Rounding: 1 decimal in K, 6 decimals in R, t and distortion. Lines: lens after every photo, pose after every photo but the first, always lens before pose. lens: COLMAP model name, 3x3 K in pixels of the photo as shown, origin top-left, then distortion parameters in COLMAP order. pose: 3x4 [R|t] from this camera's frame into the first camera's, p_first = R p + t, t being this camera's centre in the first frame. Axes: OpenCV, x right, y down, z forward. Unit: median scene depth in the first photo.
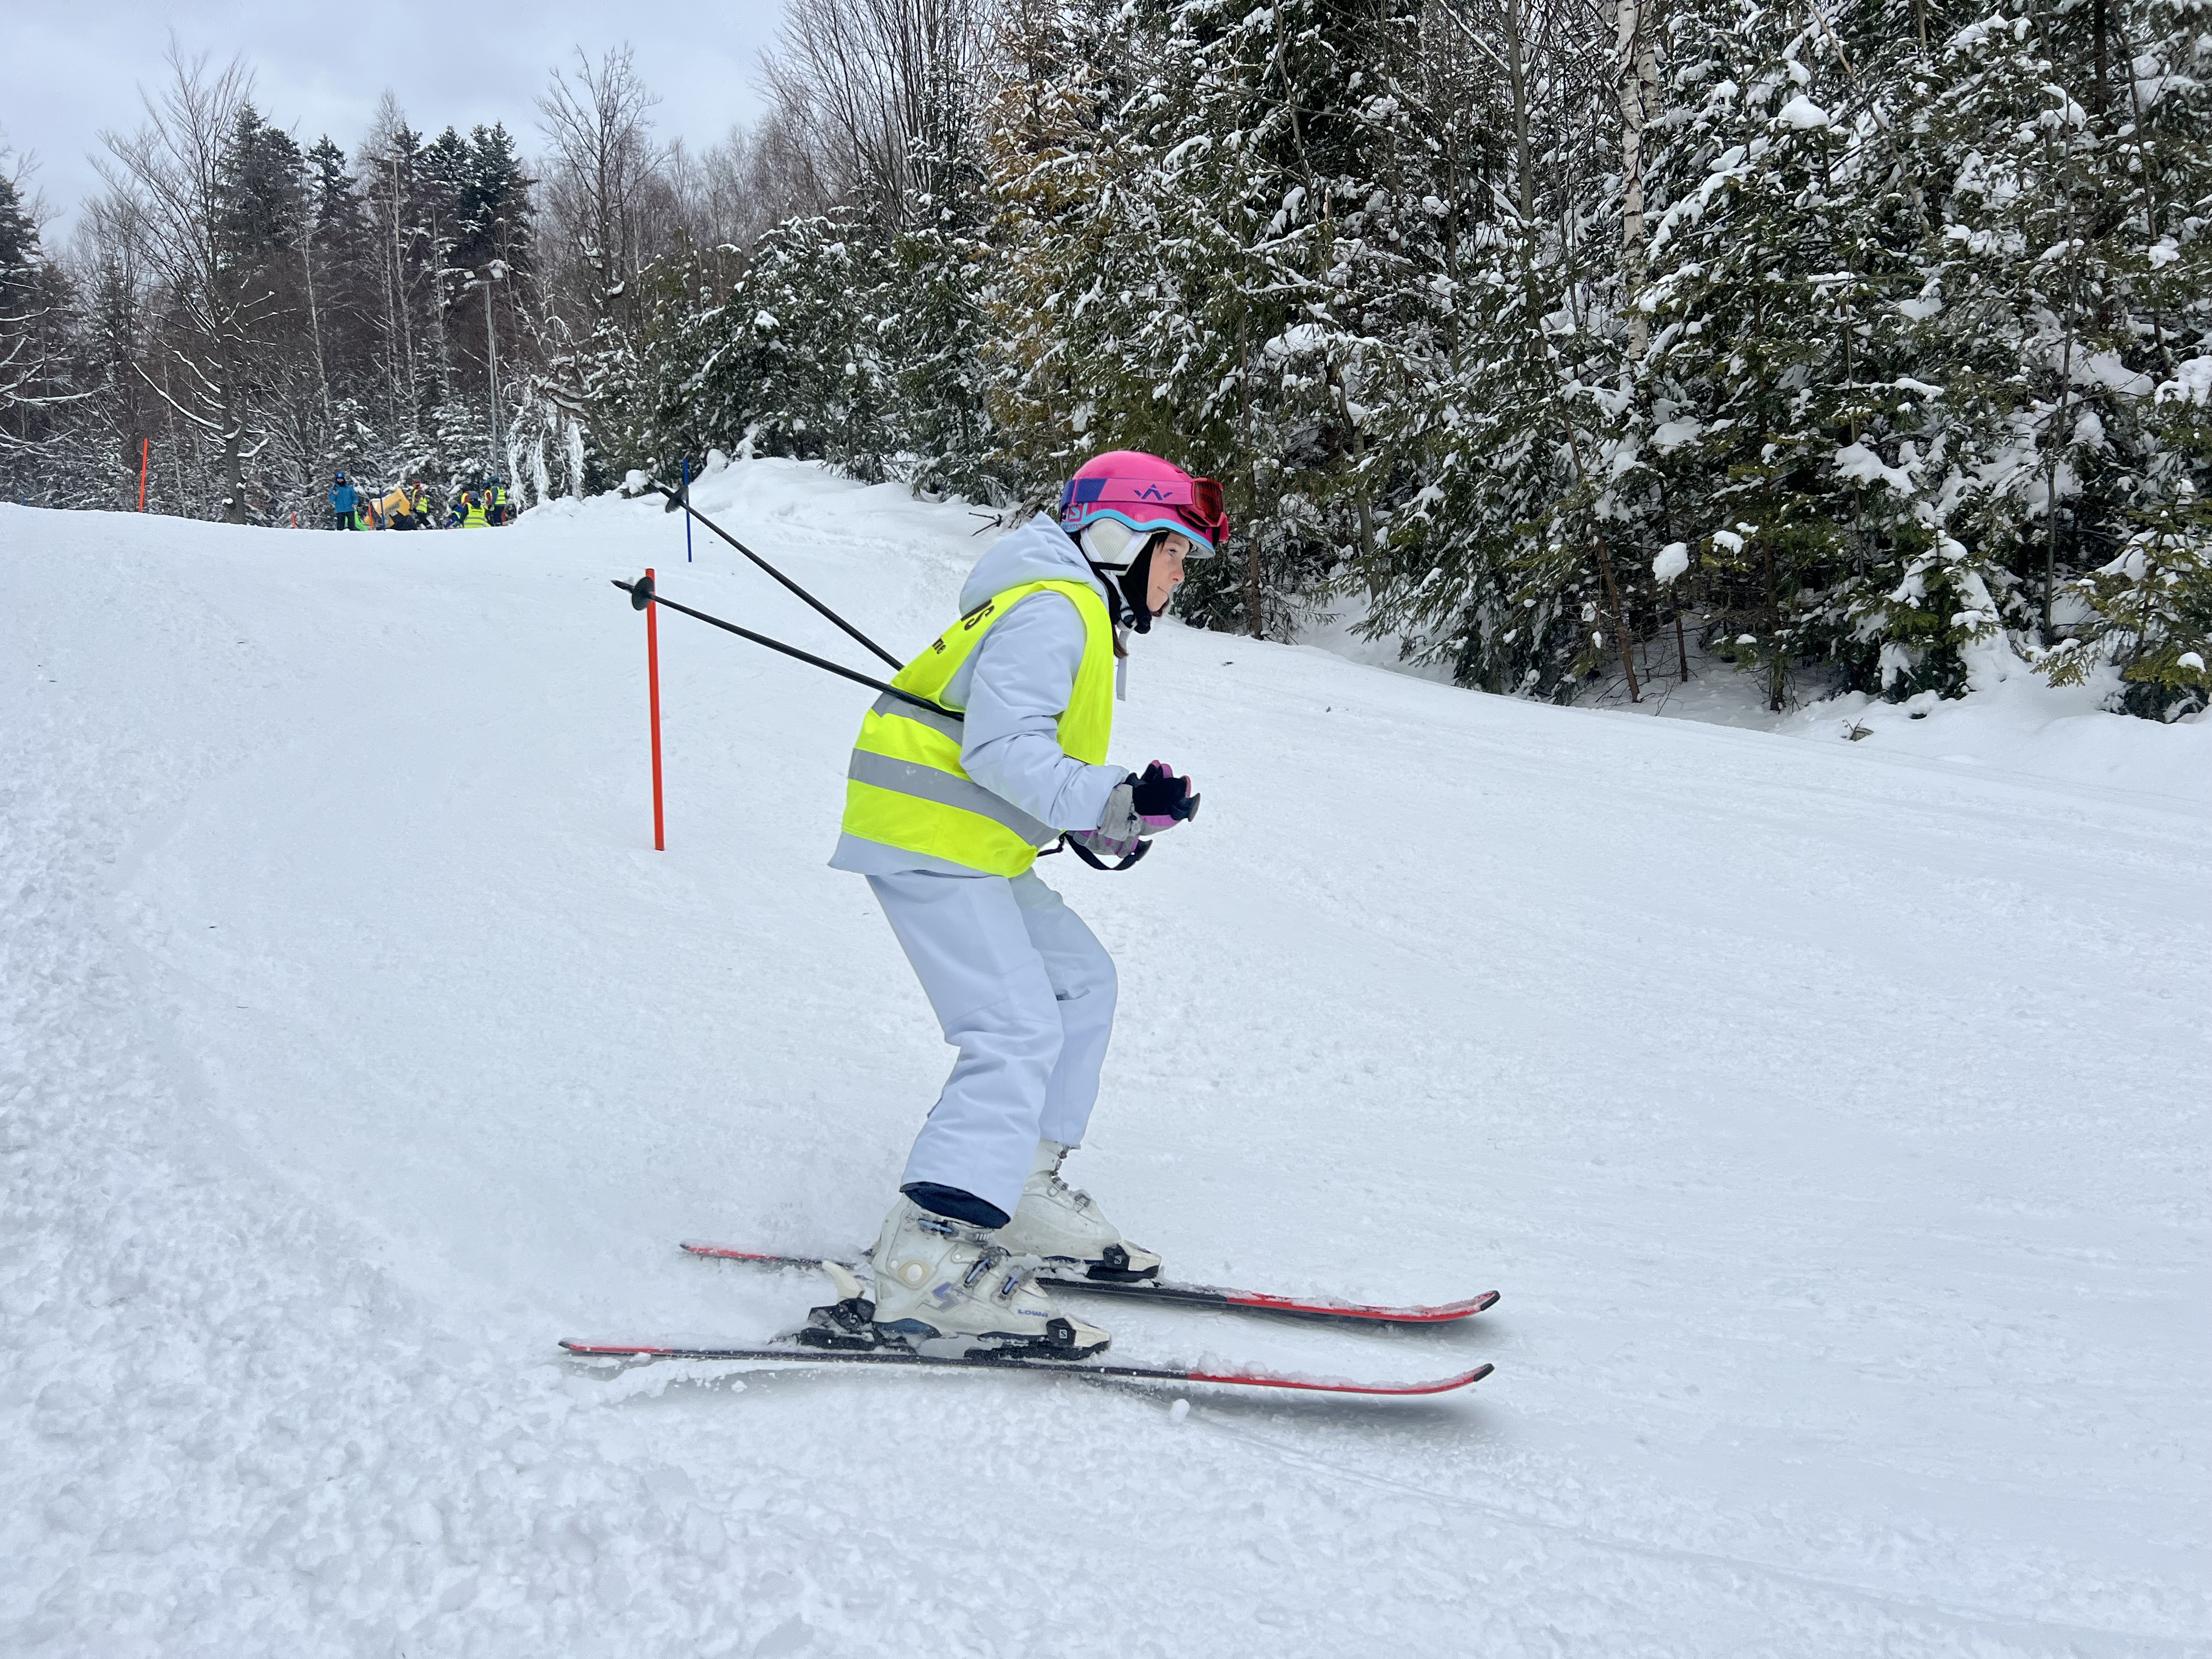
lens RADIAL K [[1660.6, 0, 1133.2], [0, 1660.6, 817.3], [0, 0, 1]] dist [0.042618, -0.052223]
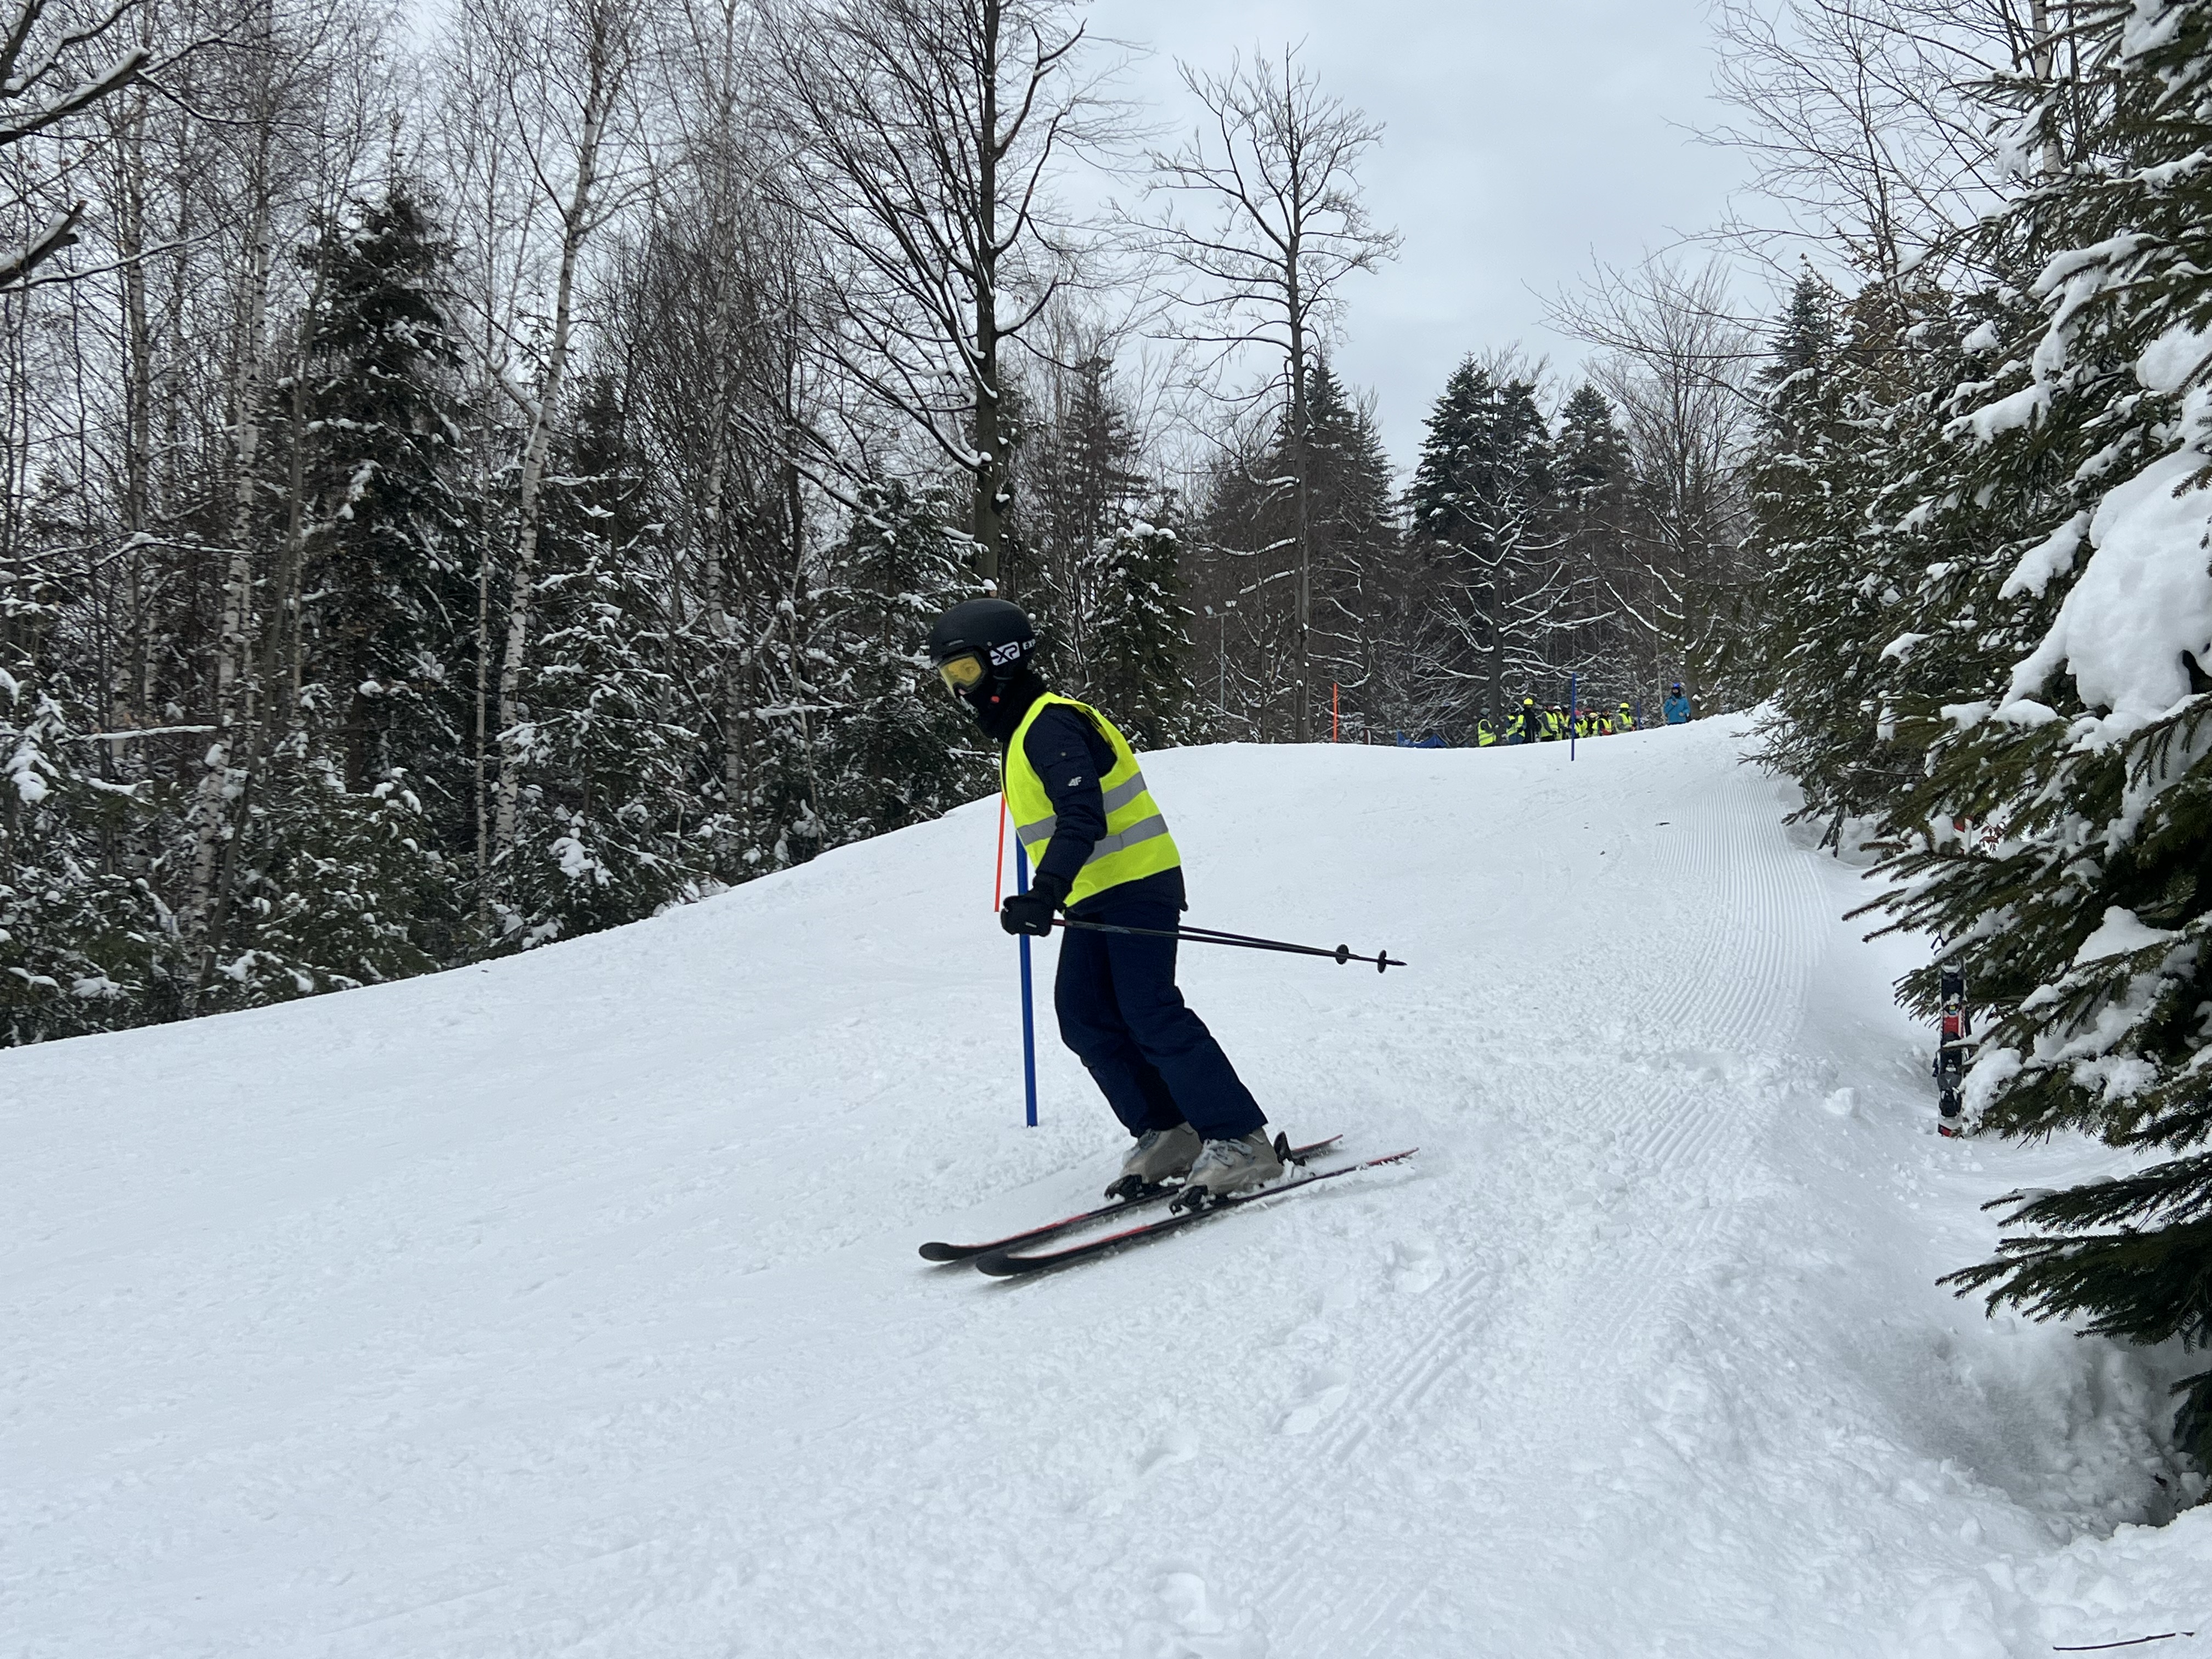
lens RADIAL K [[2238.4, 0, 1080.5], [0, 2238.4, 820.4], [0, 0, 1]] dist [0.023841, 0.000000]
pose [[0.656229, -0.030316, -0.753952, 0.419920], [-0.066995, 0.992906, -0.098236, 0.038739], [0.751582, 0.114976, 0.649543, -0.161706]]
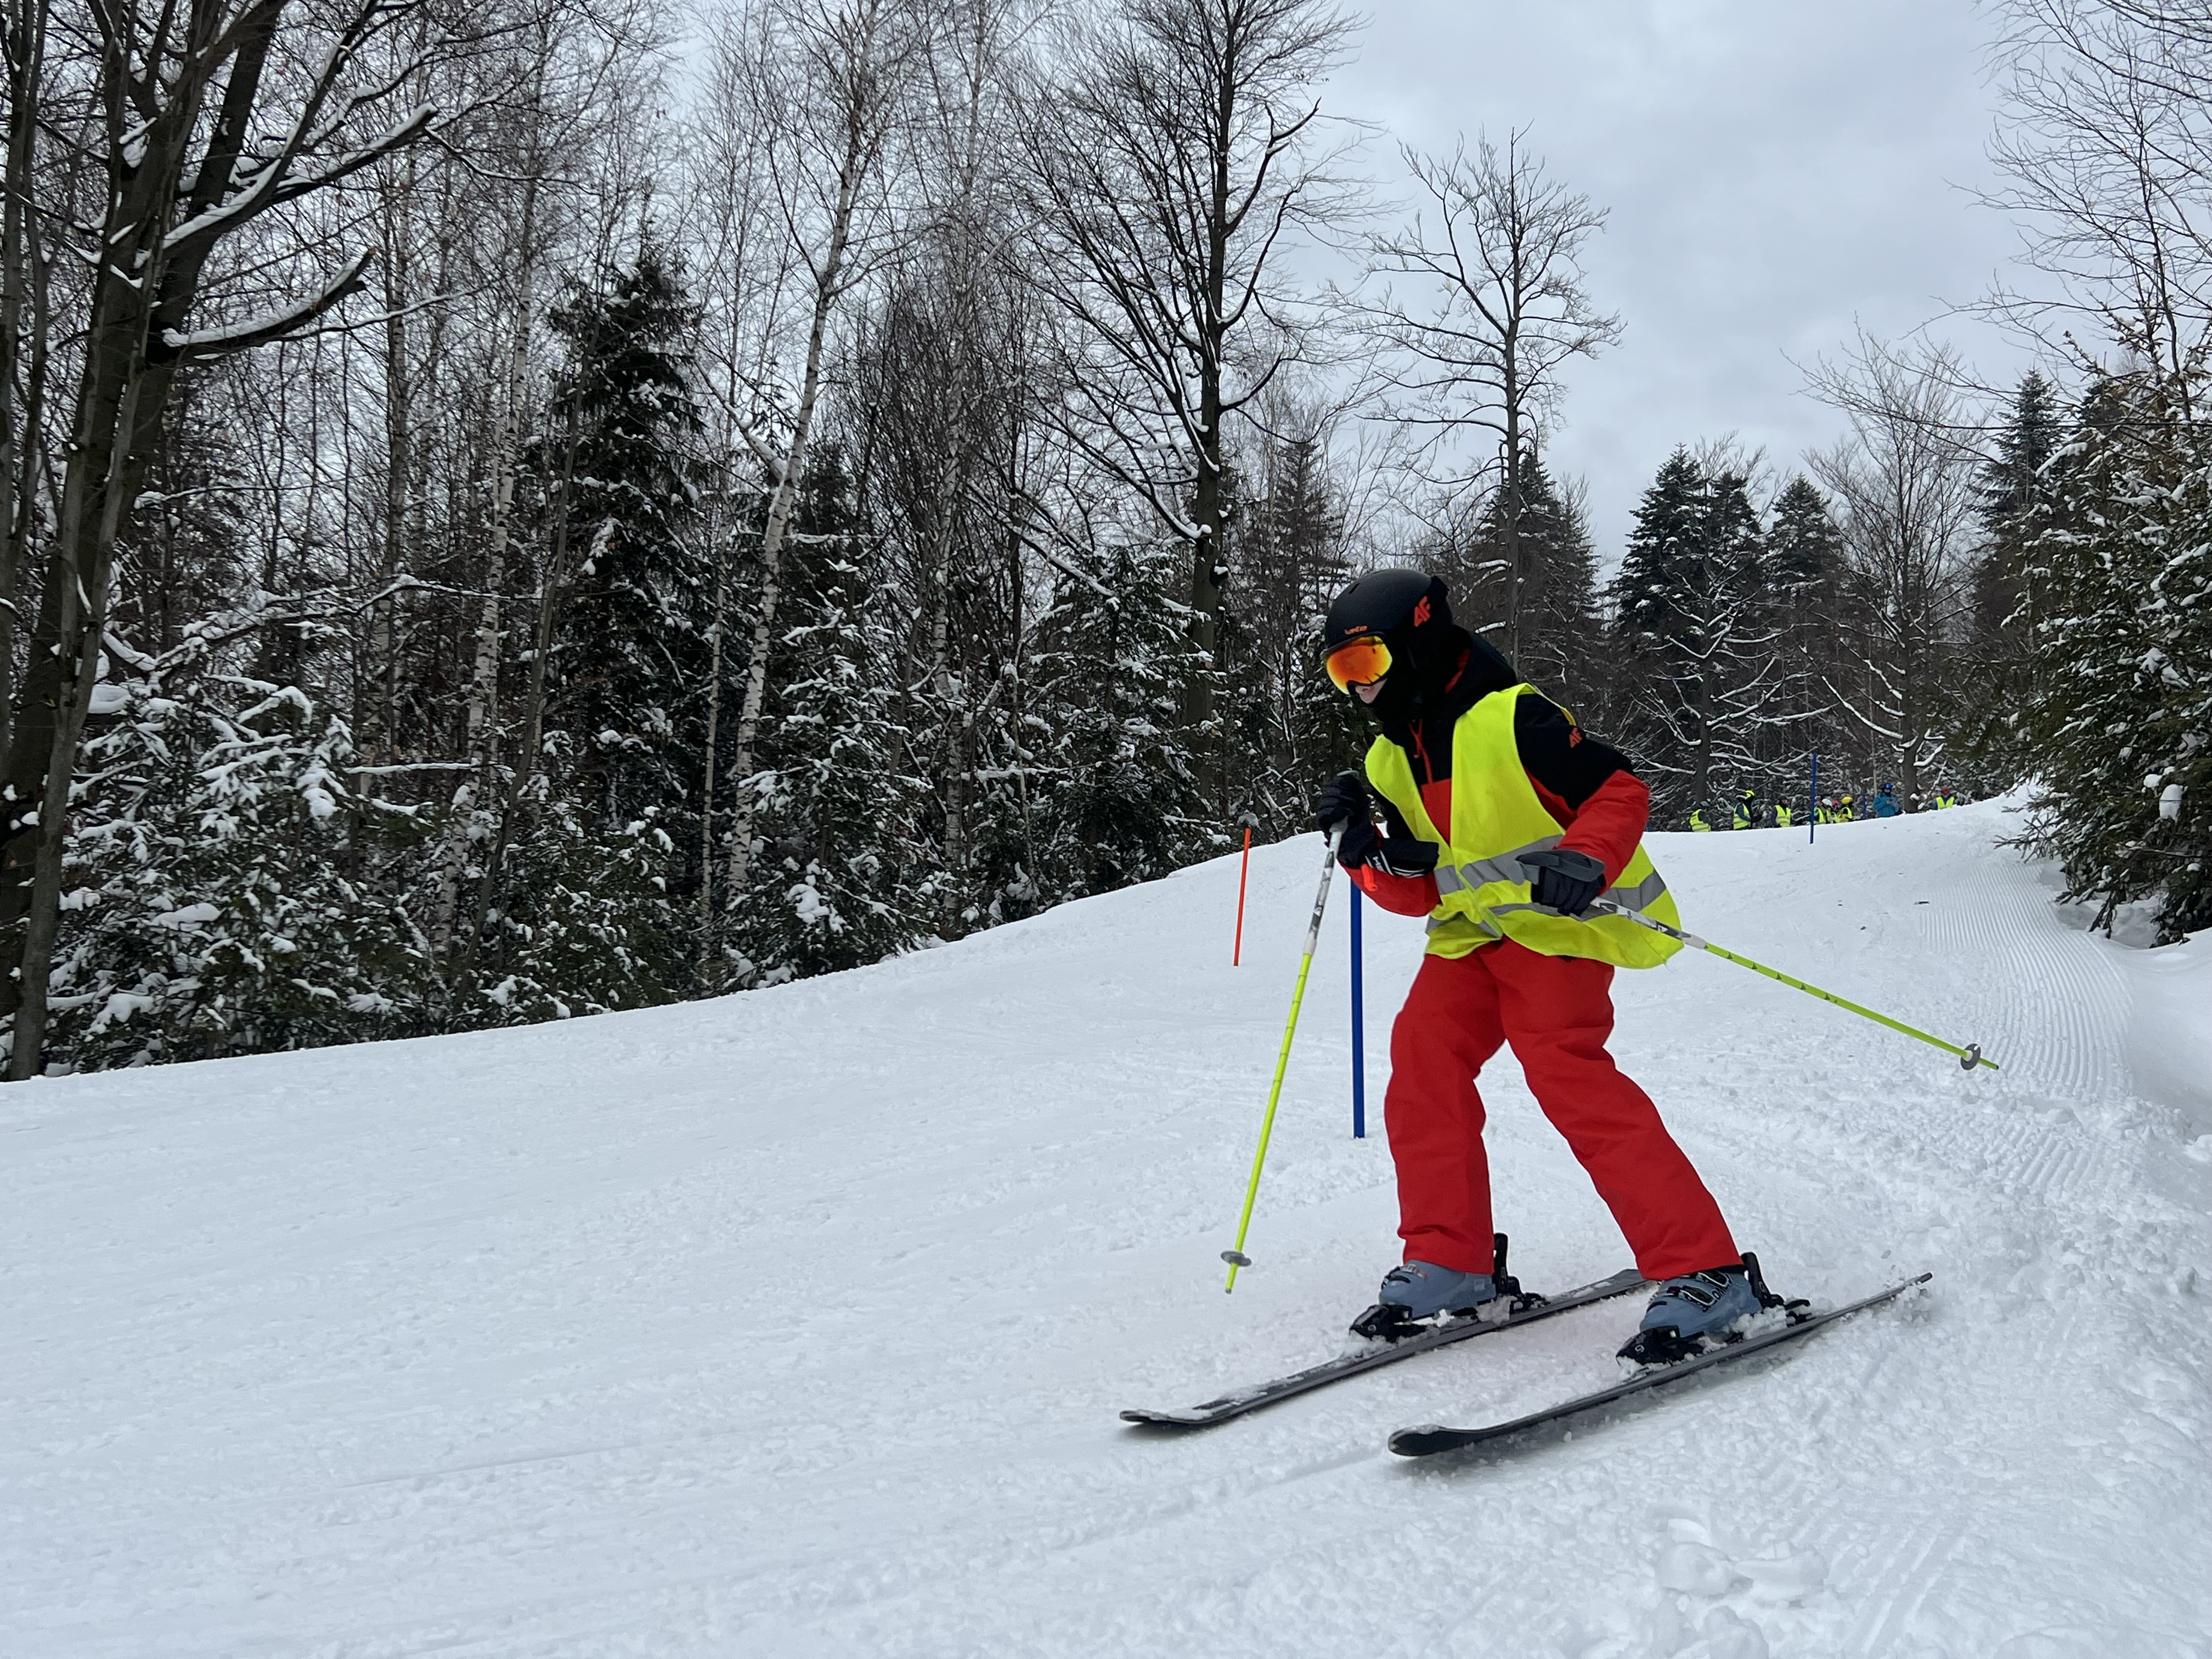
lens RADIAL K [[2238.4, 0, 1104.0], [0, 2238.4, 847.0], [0, 0, 1]] dist [0.023841, 0.000000]
pose [[0.601367, -0.030415, -0.798394, 0.408647], [-0.106266, 0.987352, -0.117656, 0.048573], [0.791874, 0.155596, 0.590529, -0.172557]]
